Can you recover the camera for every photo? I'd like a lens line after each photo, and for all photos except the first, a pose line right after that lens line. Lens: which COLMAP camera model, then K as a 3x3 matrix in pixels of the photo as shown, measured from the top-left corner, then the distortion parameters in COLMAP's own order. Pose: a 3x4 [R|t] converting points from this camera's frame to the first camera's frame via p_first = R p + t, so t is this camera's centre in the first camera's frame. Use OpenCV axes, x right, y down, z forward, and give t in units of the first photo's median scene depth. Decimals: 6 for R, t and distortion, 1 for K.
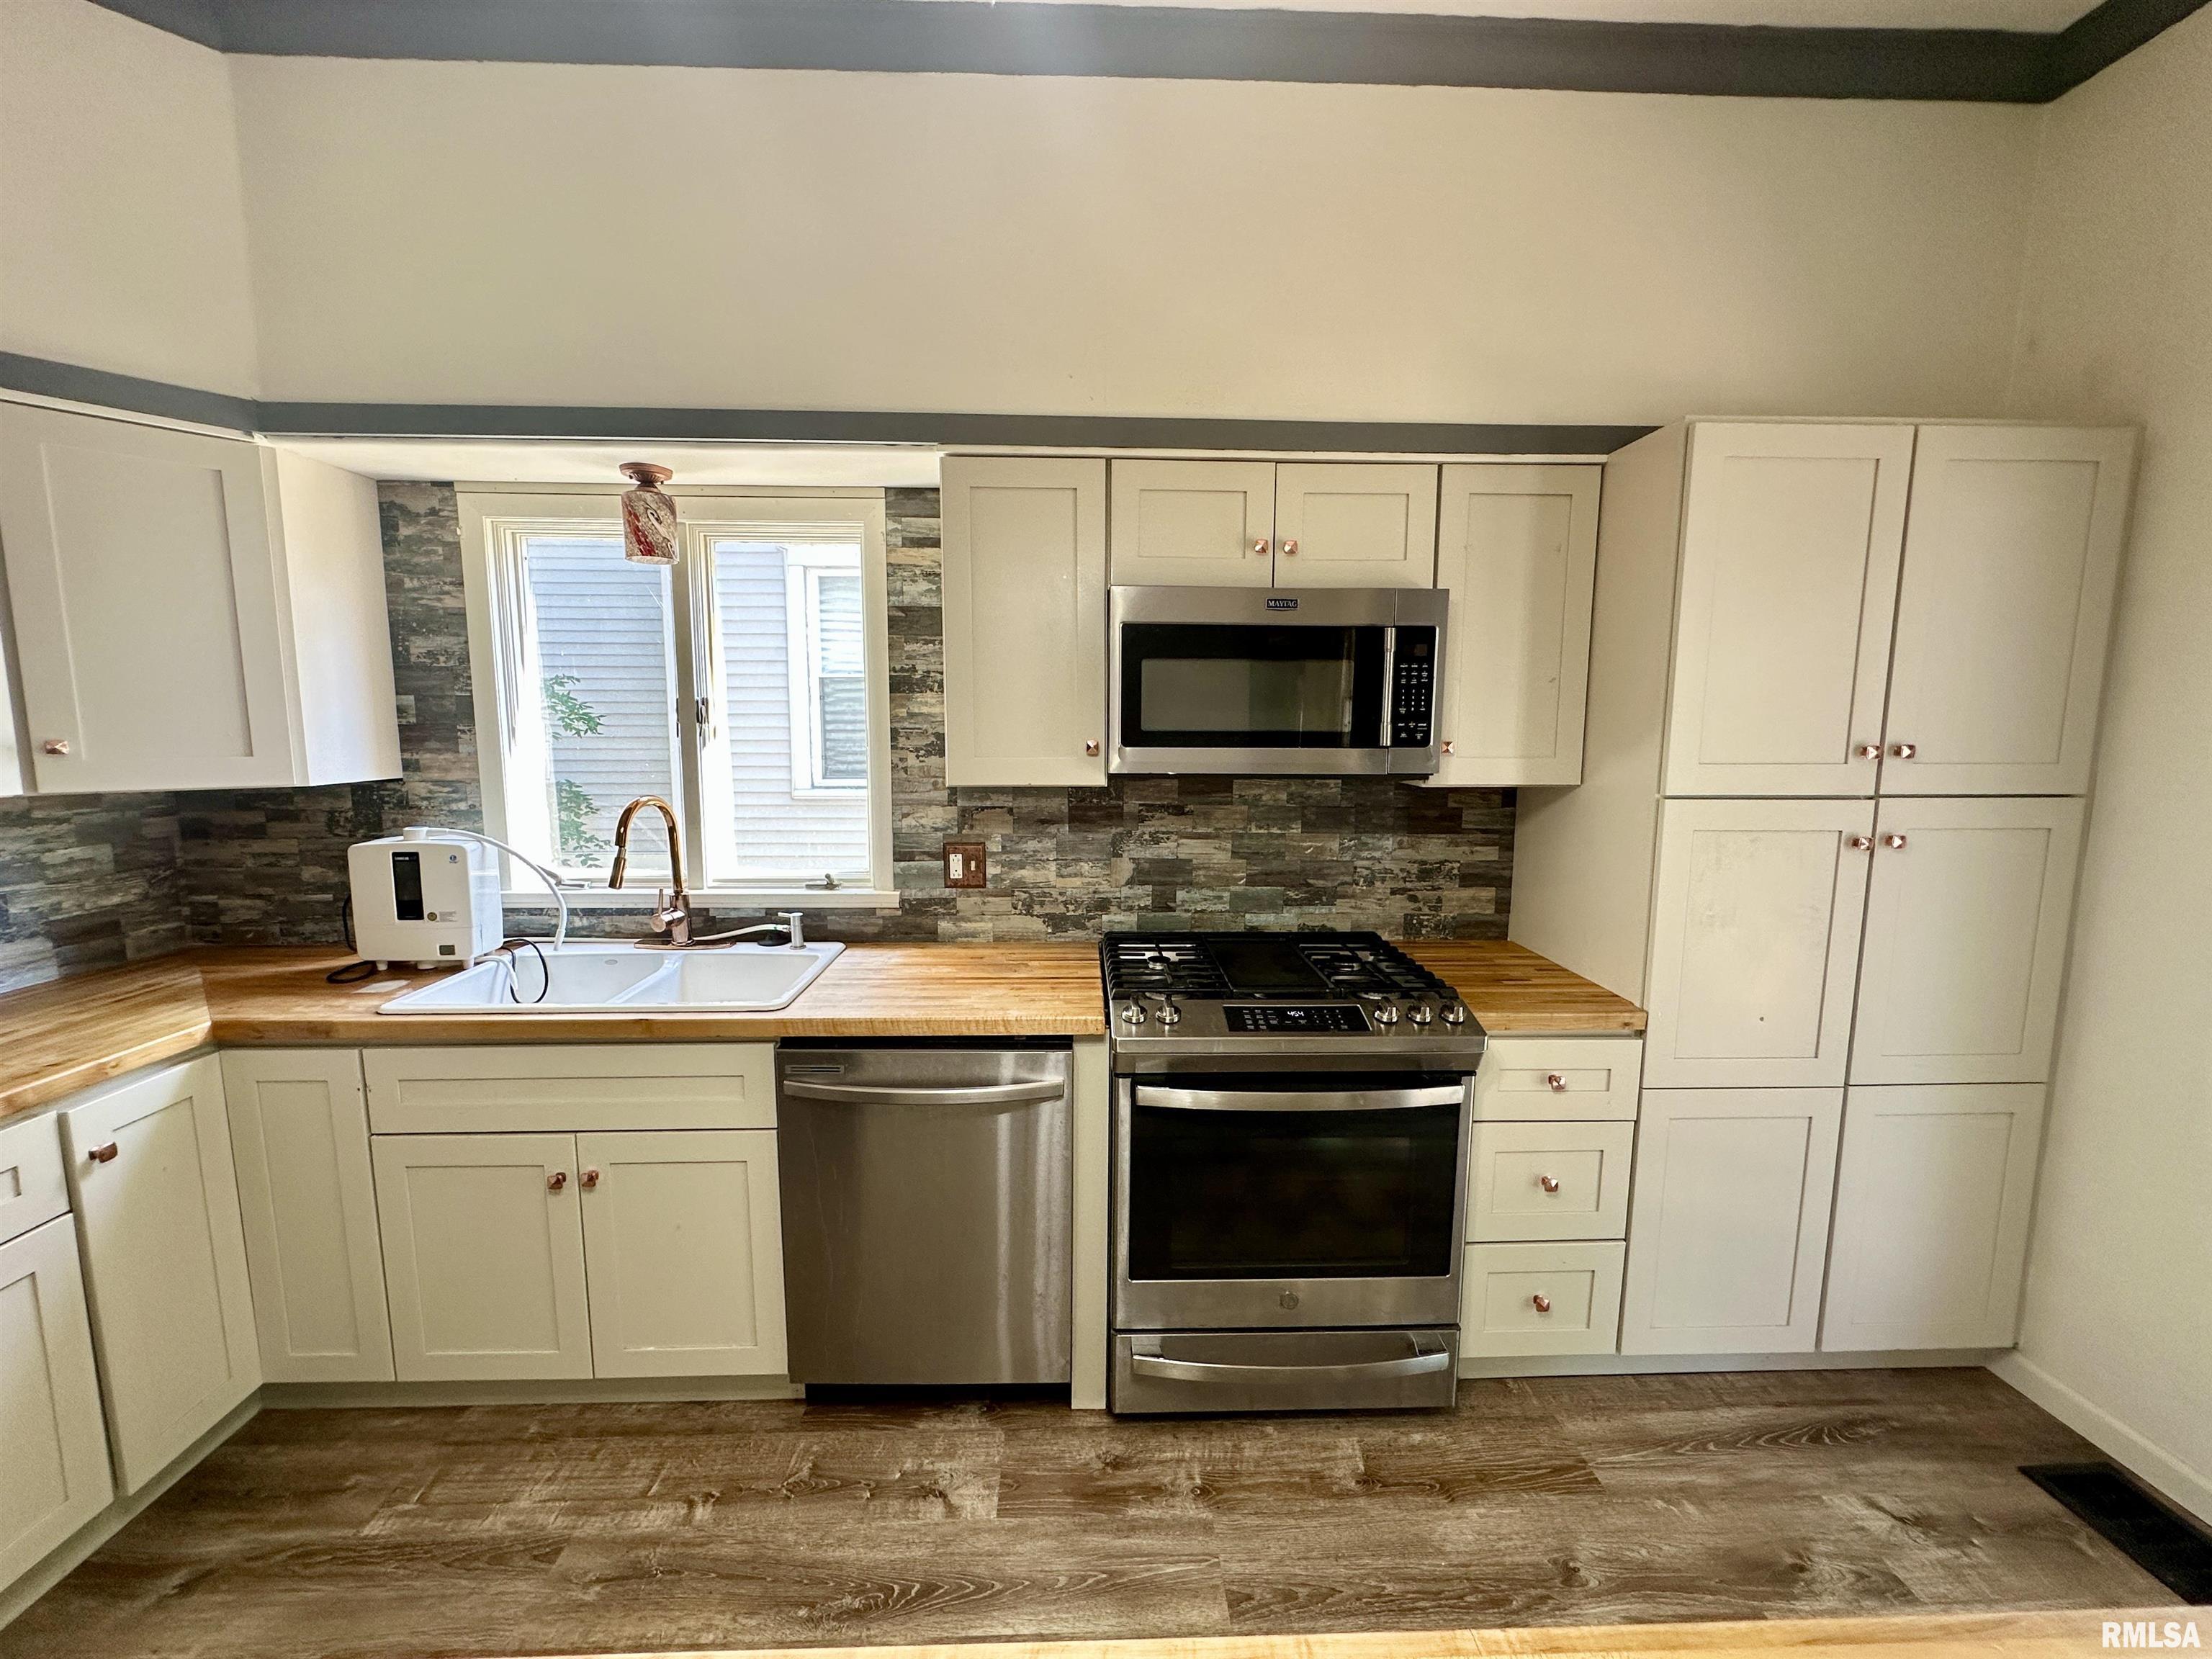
lens RADIAL K [[884.0, 0, 1106.0], [0, 884.0, 829.5], [0, 0, 1]] dist [-0.002524, 0.001026]
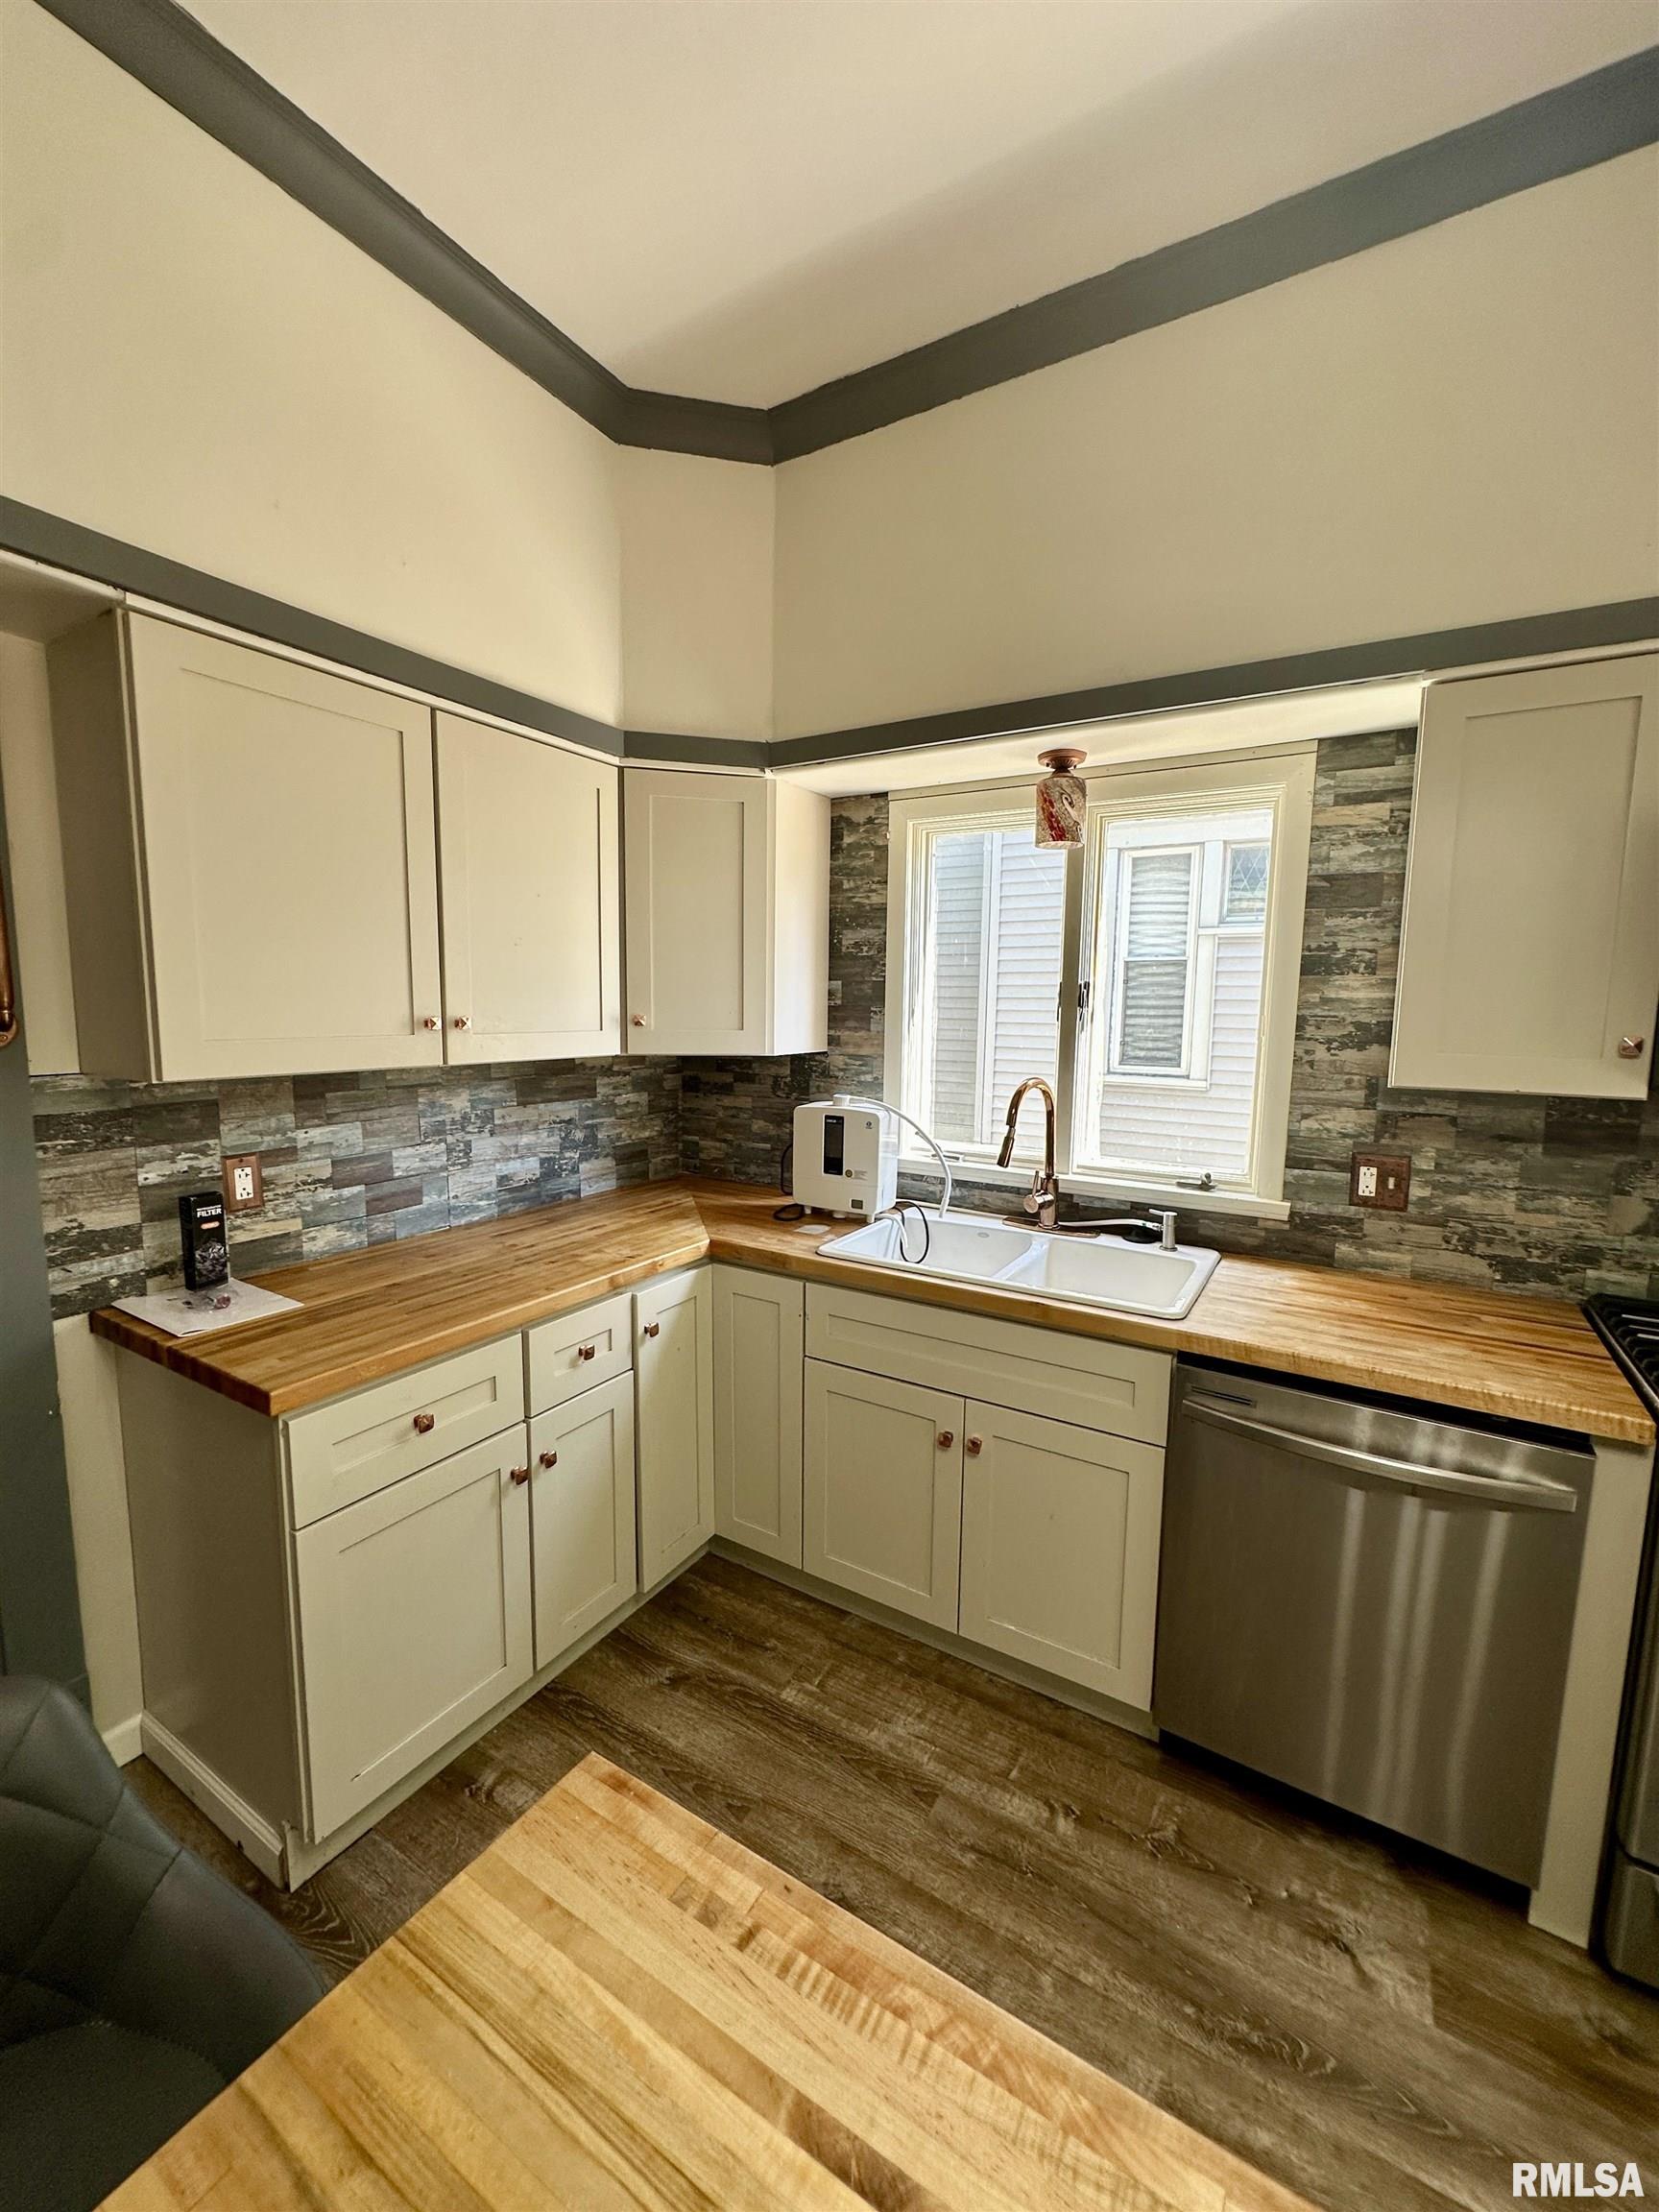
lens RADIAL K [[879.3, 0, 829.5], [0, 879.3, 1106.0], [0, 0, 1]] dist [-0.000854, 0.000408]
pose [[0.837297, 0.071863, -0.542005, -0.162403], [-0.076380, 0.996978, 0.014192, -0.002825], [0.541387, 0.029515, 0.840255, 0.024313]]
